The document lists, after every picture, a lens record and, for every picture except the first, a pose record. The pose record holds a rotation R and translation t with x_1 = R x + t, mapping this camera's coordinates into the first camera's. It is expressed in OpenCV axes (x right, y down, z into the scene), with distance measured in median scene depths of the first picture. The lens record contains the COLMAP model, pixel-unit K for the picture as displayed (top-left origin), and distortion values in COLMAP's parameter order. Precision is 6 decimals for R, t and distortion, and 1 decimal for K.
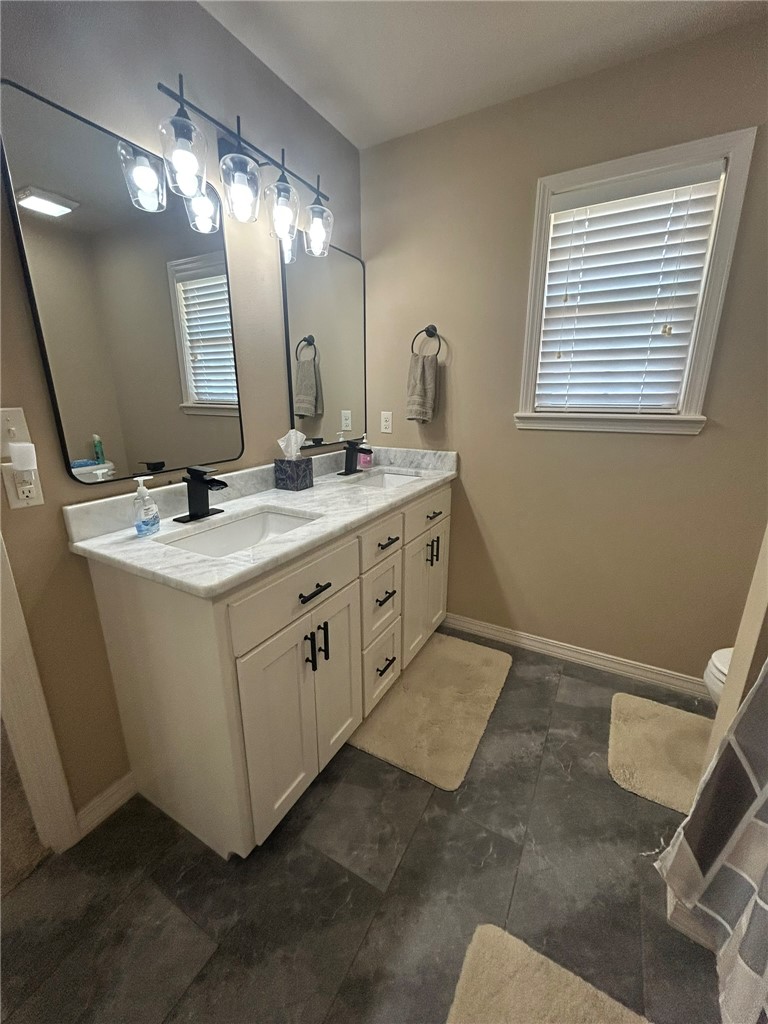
lens RADIAL K [[413.2, 0, 390.5], [0, 413.2, 508.1], [0, 0, 1]] dist [-0.003086, 0.000104]
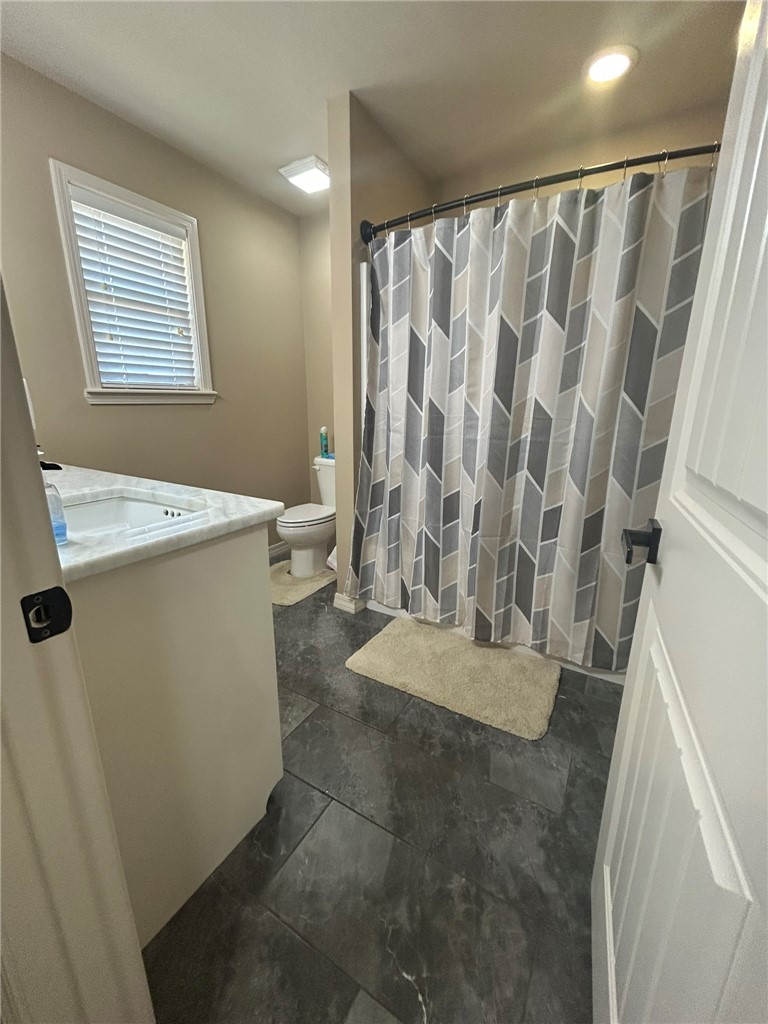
lens RADIAL K [[413.2, 0, 391.1], [0, 413.2, 506.7], [0, 0, 1]] dist [-0.003086, 0.000104]
pose [[0.011703, -0.245511, 0.969323, -0.907690], [0.257886, 0.937337, 0.234296, -0.003440], [-0.966105, 0.247233, 0.074283, 0.338365]]
